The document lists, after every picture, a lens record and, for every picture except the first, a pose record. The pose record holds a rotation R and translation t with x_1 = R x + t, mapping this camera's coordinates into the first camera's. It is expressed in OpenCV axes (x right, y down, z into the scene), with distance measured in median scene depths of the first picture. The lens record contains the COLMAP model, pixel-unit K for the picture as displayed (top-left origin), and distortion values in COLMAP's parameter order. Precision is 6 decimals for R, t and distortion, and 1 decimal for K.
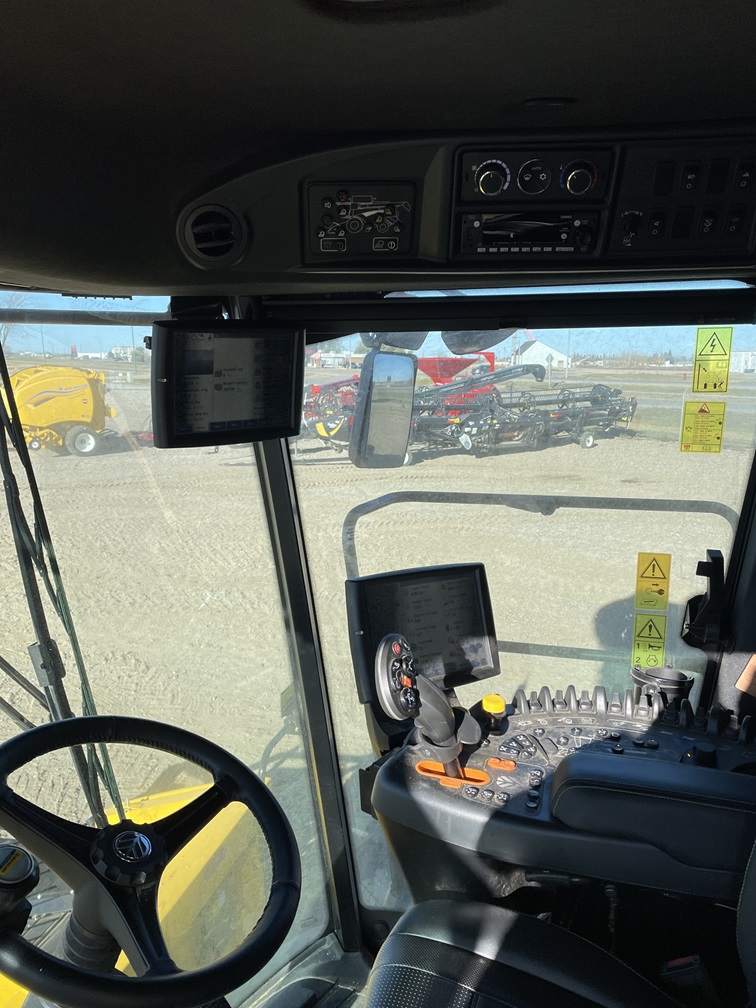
lens RADIAL K [[767.0, 0, 370.6], [0, 767.0, 502.3], [0, 0, 1]] dist [0.095051, -0.117771]
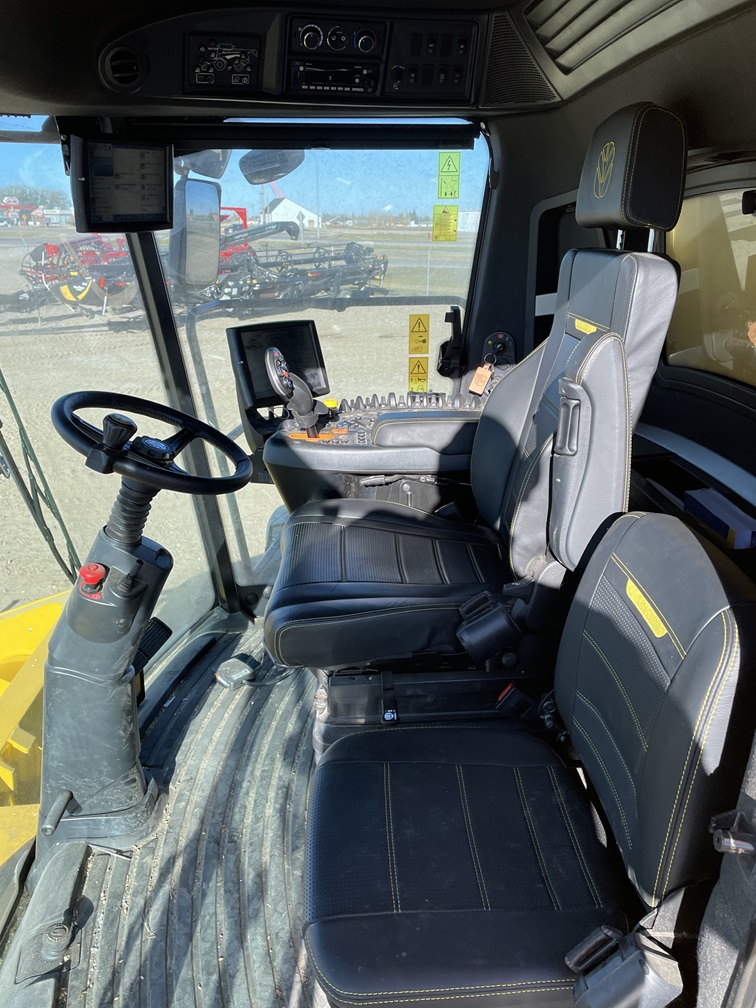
lens RADIAL K [[767.0, 0, 370.6], [0, 767.0, 502.3], [0, 0, 1]] dist [0.095051, -0.117771]
pose [[0.952789, -0.107629, 0.283919, -0.200637], [0.058455, 0.982596, 0.176320, 0.164011], [-0.297955, -0.151399, 0.942497, -0.467692]]
